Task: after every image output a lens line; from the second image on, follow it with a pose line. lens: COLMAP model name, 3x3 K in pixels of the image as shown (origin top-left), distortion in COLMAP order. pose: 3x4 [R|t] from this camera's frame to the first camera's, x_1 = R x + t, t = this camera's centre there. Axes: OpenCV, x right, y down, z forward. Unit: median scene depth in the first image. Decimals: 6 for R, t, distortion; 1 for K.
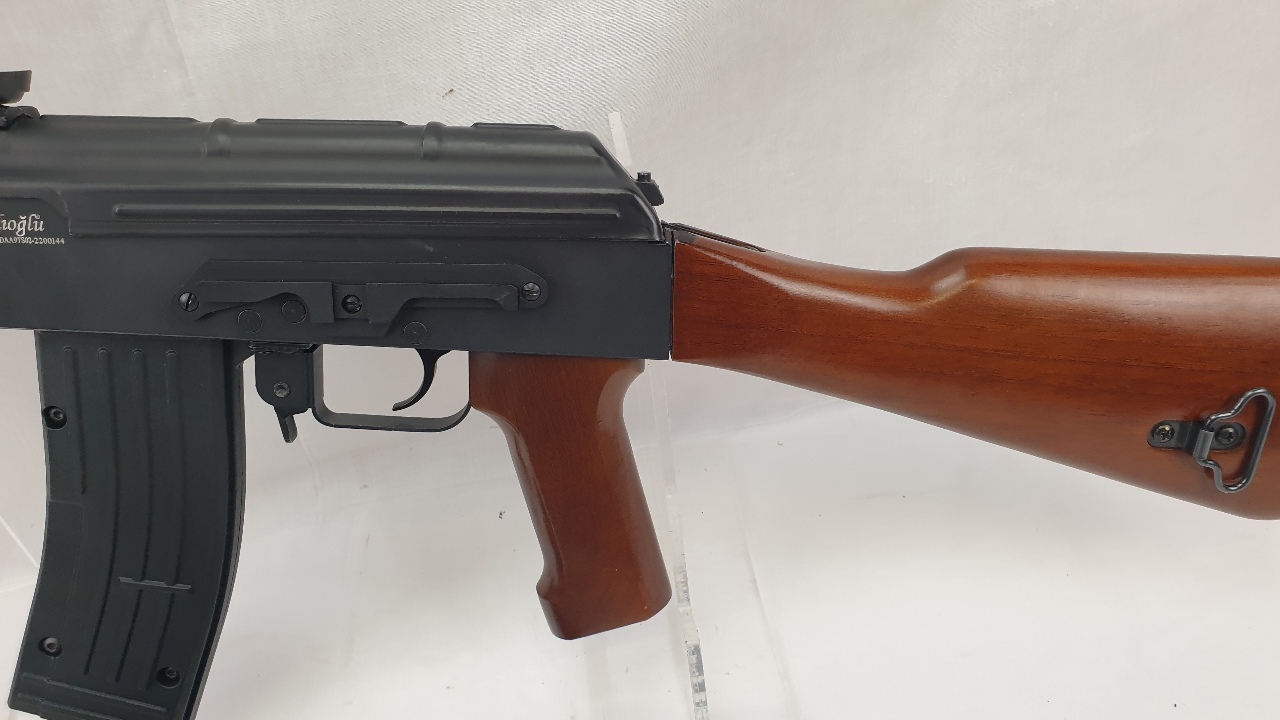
lens RADIAL K [[1005.1, 0, 641.5], [0, 1005.1, 345.6], [0, 0, 1]] dist [-0.001555, 0.012634]
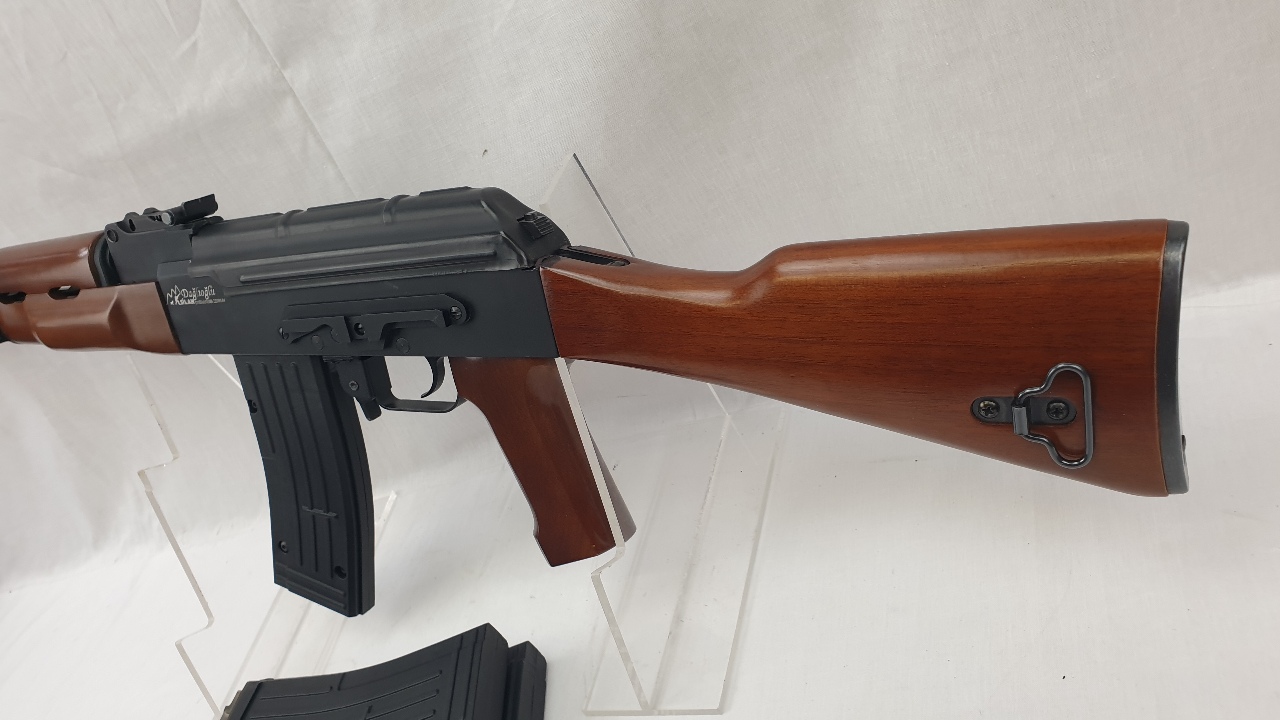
lens RADIAL K [[1010.2, 0, 640.0], [0, 1010.2, 360.0], [0, 0, 1]] dist [-0.005544, -0.005799]
pose [[0.847699, -0.033391, -0.529426, 0.781059], [0.073092, 0.995850, 0.054224, -0.043357], [0.525419, -0.084662, 0.846621, -0.032841]]
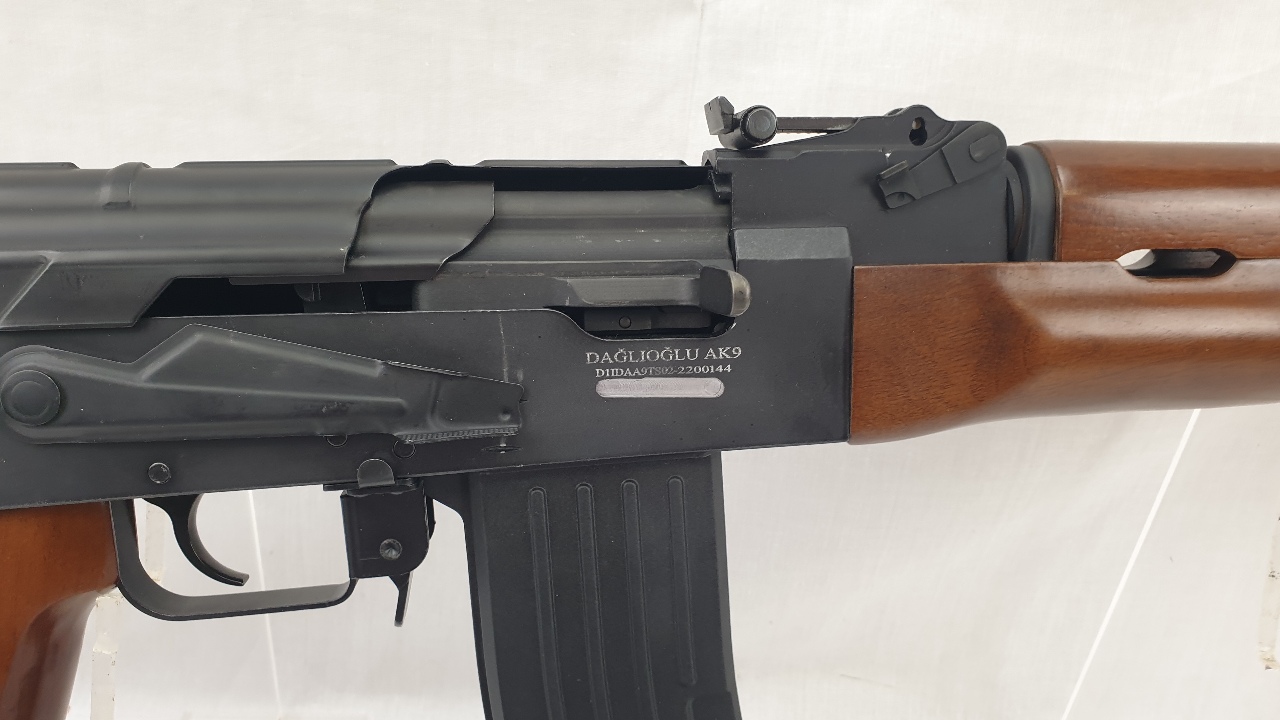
lens RADIAL K [[972.5, 0, 622.3], [0, 972.5, 359.5], [0, 0, 1]] dist [0.233758, -0.627846]
pose [[0.966218, 0.231854, -0.112542, -0.430204], [-0.247750, 0.955896, -0.157743, 0.026650], [0.071005, 0.180296, 0.981046, 0.271366]]
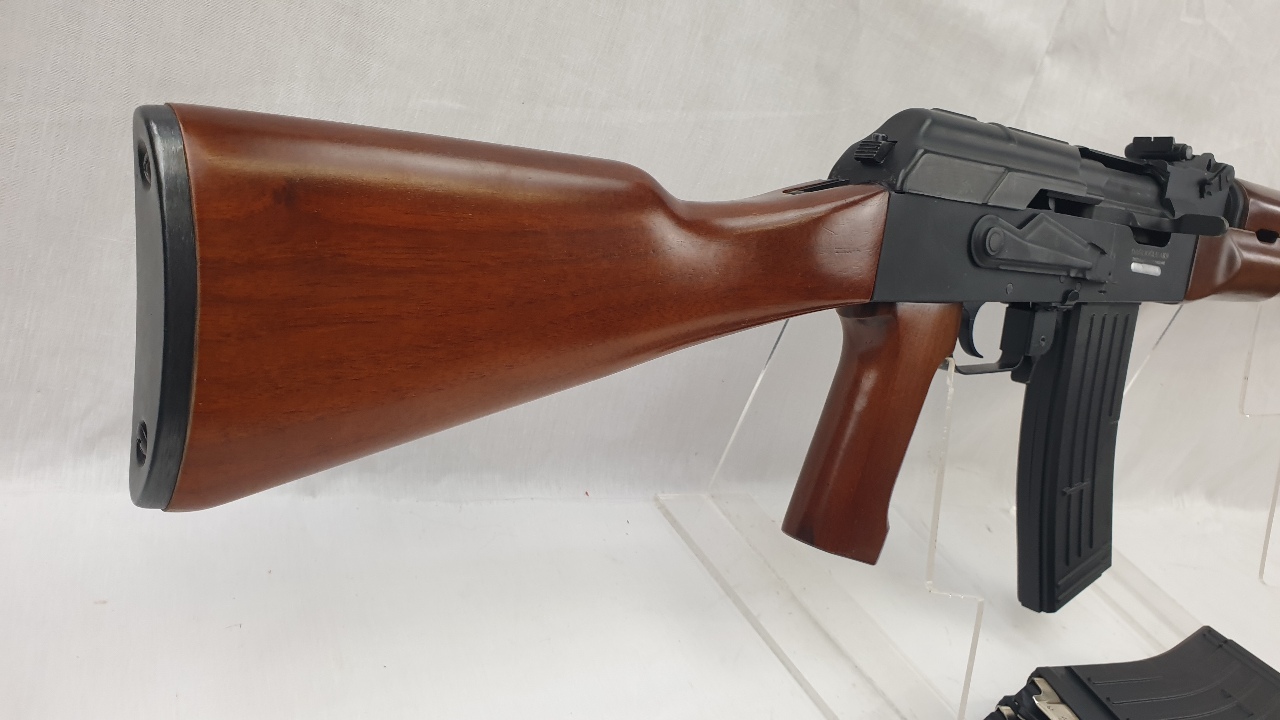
lens RADIAL K [[1002.8, 0, 640.0], [0, 1002.8, 360.0], [0, 0, 1]] dist [0.053448, -0.128640]
pose [[0.862083, 0.272068, 0.427542, -1.648583], [-0.171809, 0.950611, -0.258496, 0.541646], [-0.476755, 0.149389, 0.866249, 0.046489]]
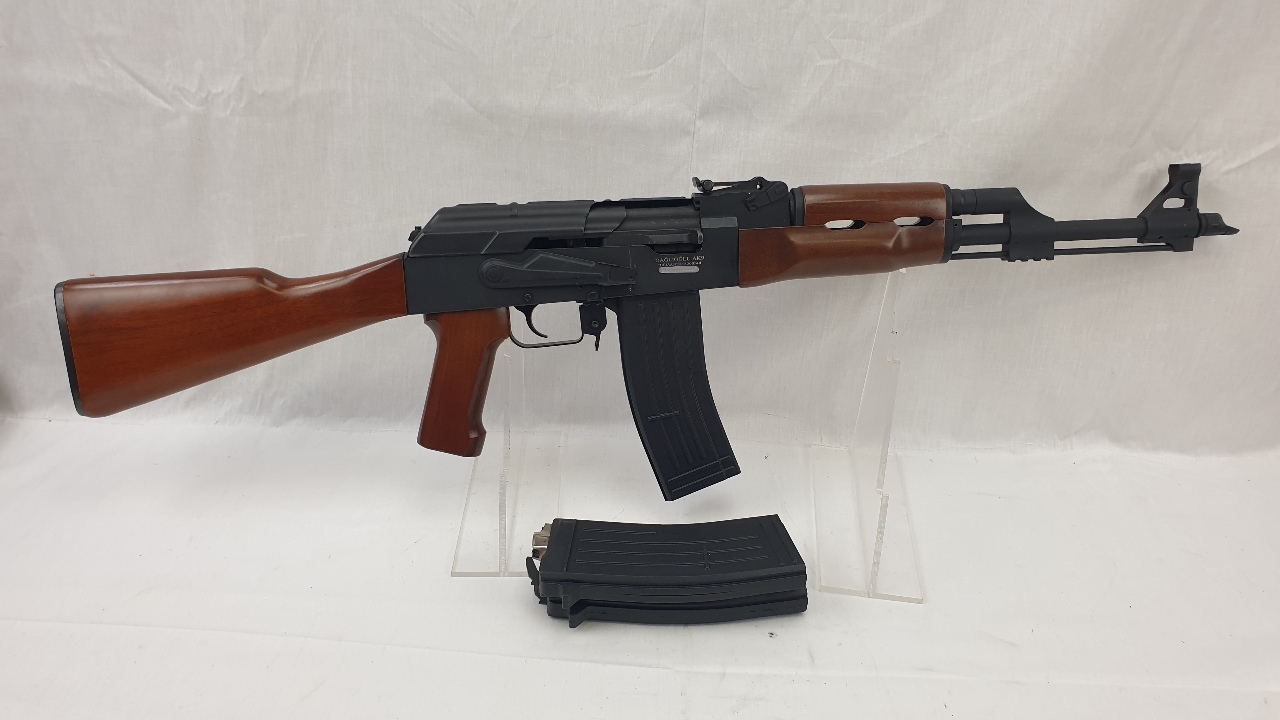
lens RADIAL K [[974.7, 0, 637.2], [0, 974.7, 379.0], [0, 0, 1]] dist [0.042102, -0.065688]
pose [[0.969252, 0.214148, -0.121204, -0.261984], [-0.228767, 0.965644, -0.123278, 0.430292], [0.090640, 0.147215, 0.984943, -1.077383]]
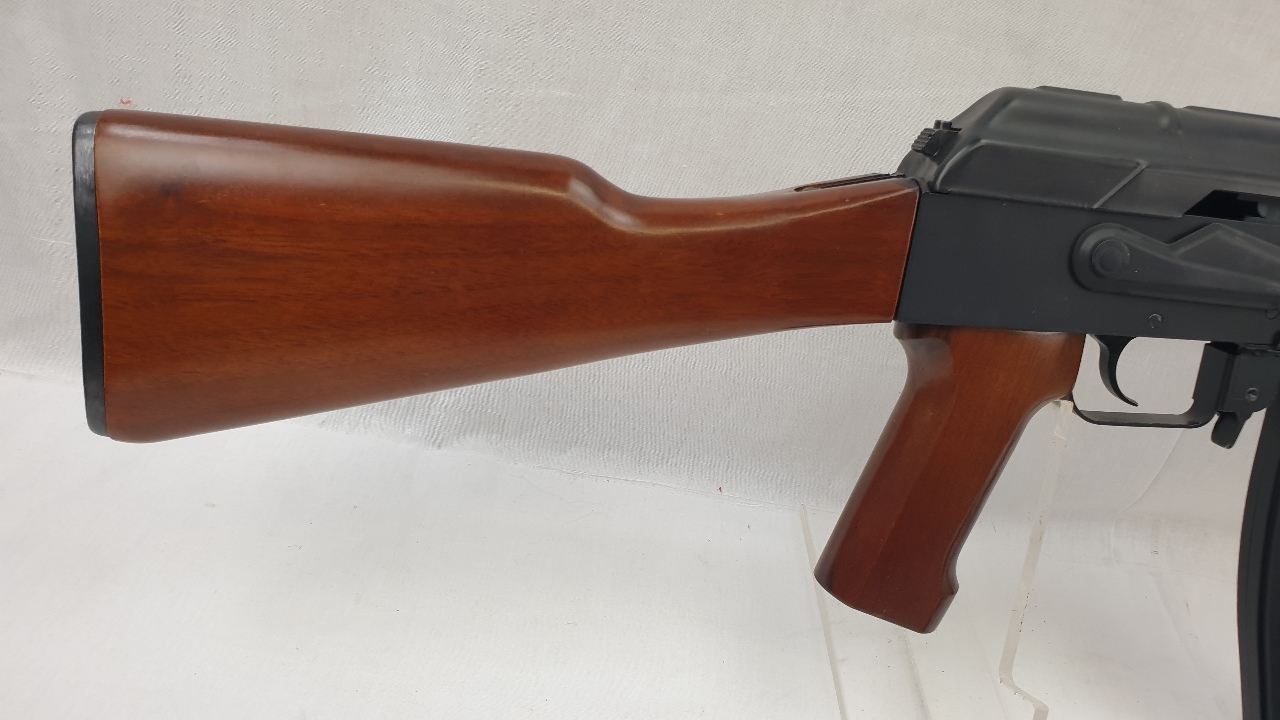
lens RADIAL K [[981.9, 0, 640.0], [0, 981.9, 360.0], [0, 0, 1]] dist [-0.006256, 0.002354]
pose [[0.929757, 0.365305, -0.045875, -1.153091], [-0.367955, 0.926262, -0.081534, 0.349493], [0.012707, 0.092687, 0.995614, -0.021537]]
